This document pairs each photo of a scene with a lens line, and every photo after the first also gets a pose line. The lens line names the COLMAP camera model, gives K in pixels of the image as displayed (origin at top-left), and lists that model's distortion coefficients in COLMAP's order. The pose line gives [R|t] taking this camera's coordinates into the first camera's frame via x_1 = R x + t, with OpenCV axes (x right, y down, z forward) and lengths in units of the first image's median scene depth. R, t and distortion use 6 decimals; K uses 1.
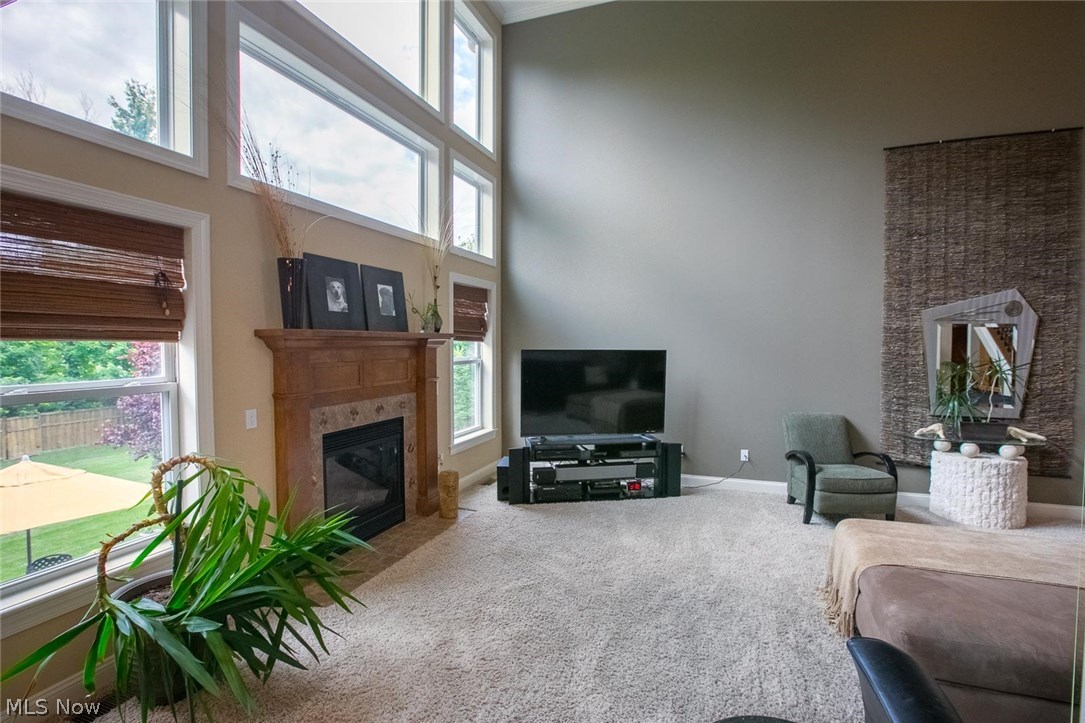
lens RADIAL K [[506.7, 0, 540.0], [0, 506.7, 357.1], [0, 0, 1]] dist [-0.042815, 0.013459]
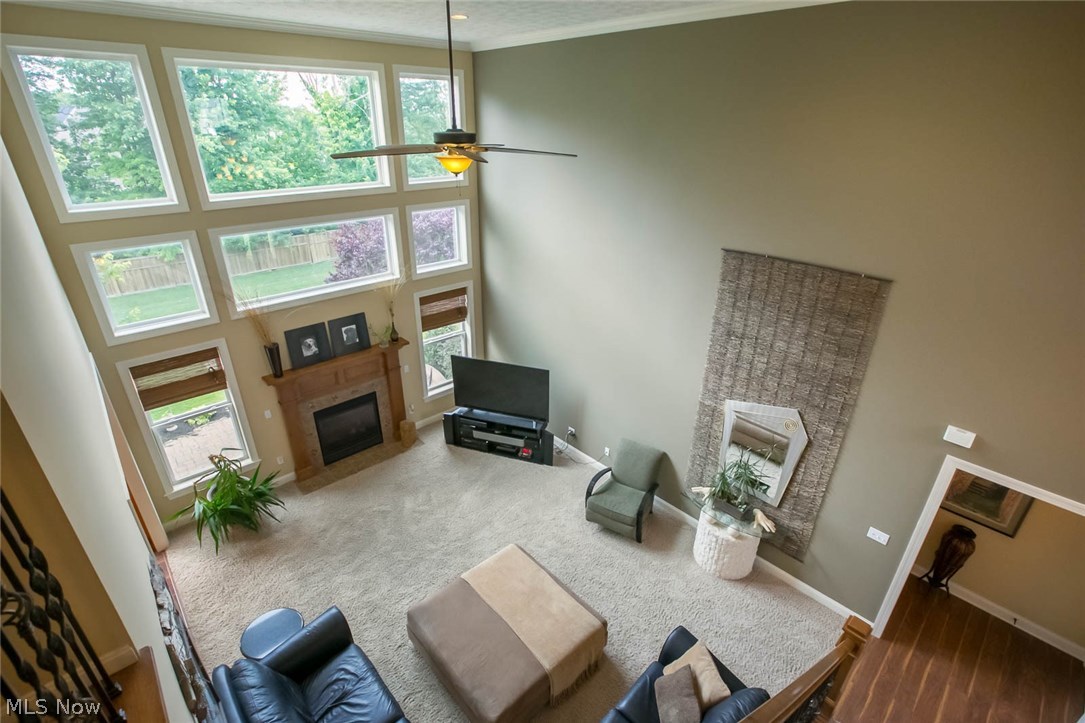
lens RADIAL K [[506.7, 0, 540.4], [0, 506.7, 365.3], [0, 0, 1]] dist [-0.042815, 0.013459]
pose [[0.887967, 0.203047, -0.412657, 0.907109], [-0.020408, 0.913775, 0.405708, -0.664079], [0.459453, -0.351834, 0.815546, -0.113694]]
